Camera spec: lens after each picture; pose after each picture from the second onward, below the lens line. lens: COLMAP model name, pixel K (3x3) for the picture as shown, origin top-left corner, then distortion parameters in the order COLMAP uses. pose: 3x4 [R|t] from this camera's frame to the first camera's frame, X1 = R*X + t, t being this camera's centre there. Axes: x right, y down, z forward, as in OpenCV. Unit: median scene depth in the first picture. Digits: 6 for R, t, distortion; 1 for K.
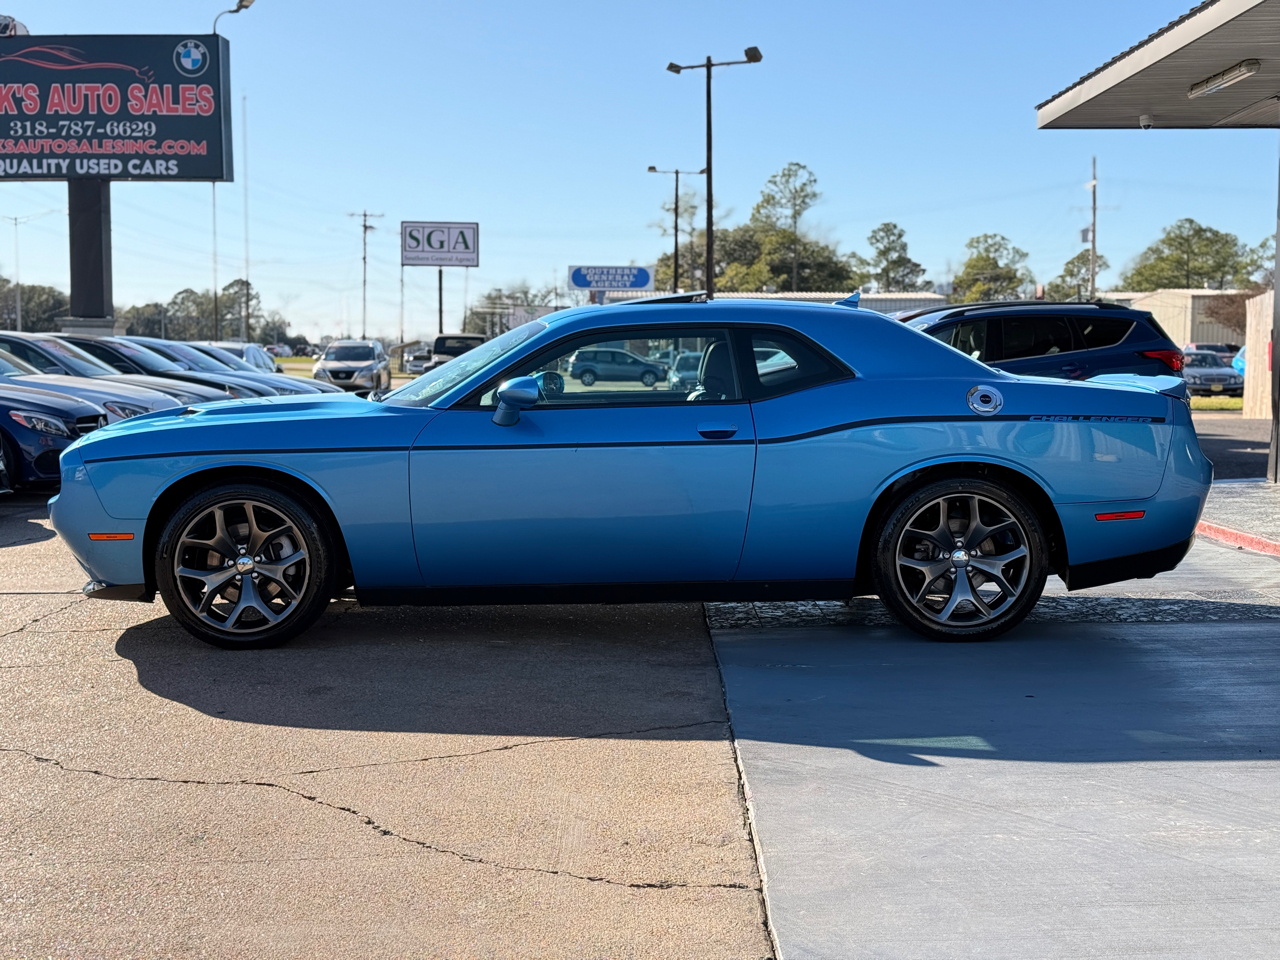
lens RADIAL K [[1735.2, 0, 640.0], [0, 1735.2, 480.0], [0, 0, 1]] dist [0.183164, -0.434297]
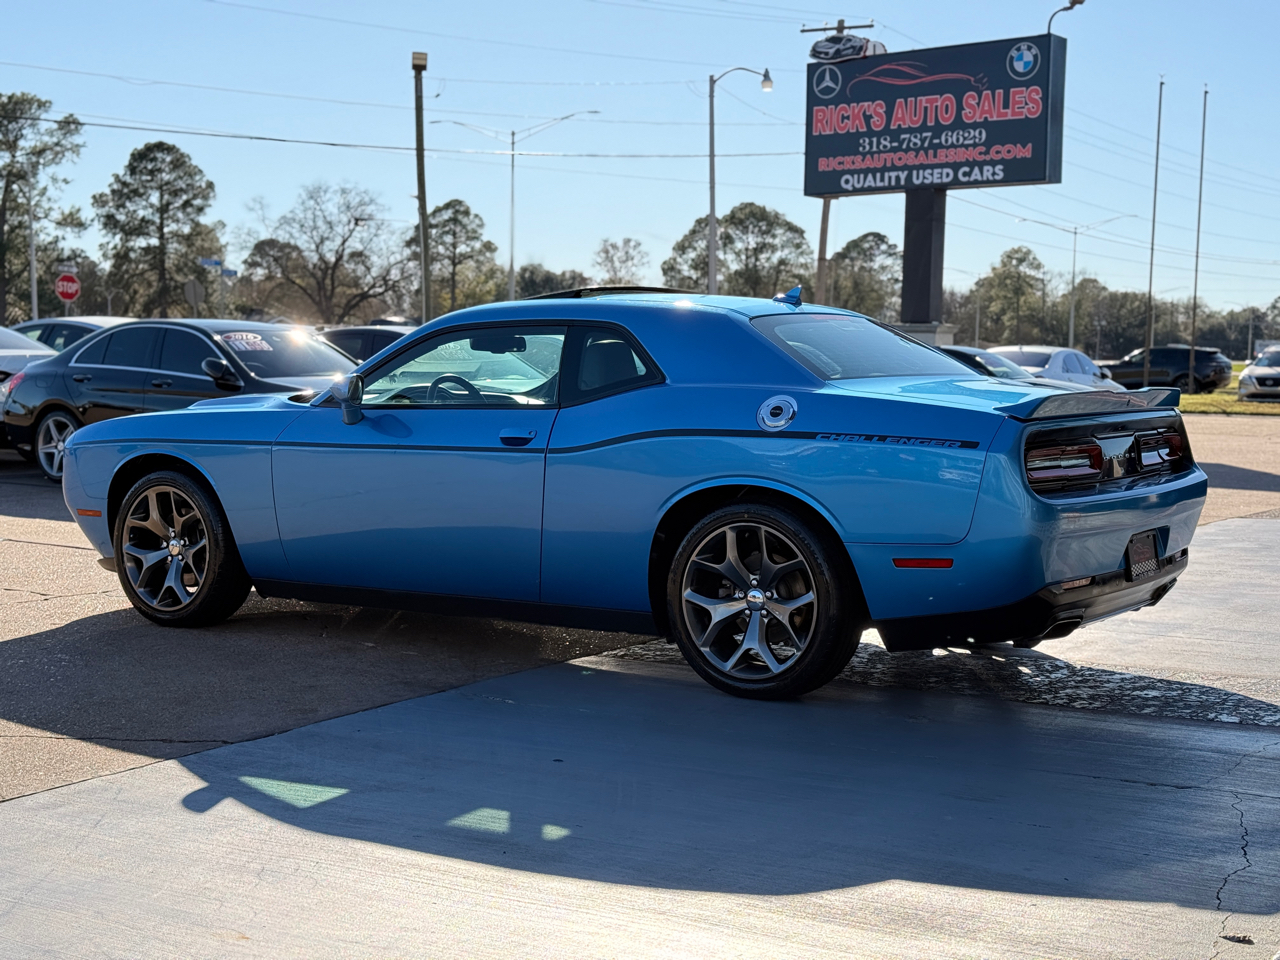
lens RADIAL K [[1735.2, 0, 640.0], [0, 1735.2, 480.0], [0, 0, 1]] dist [0.183164, -0.434297]
pose [[0.825755, 0.049063, -0.561890, 0.135629], [-0.050907, 0.998627, 0.012385, -0.004546], [0.561726, 0.018377, 0.827119, 0.061343]]
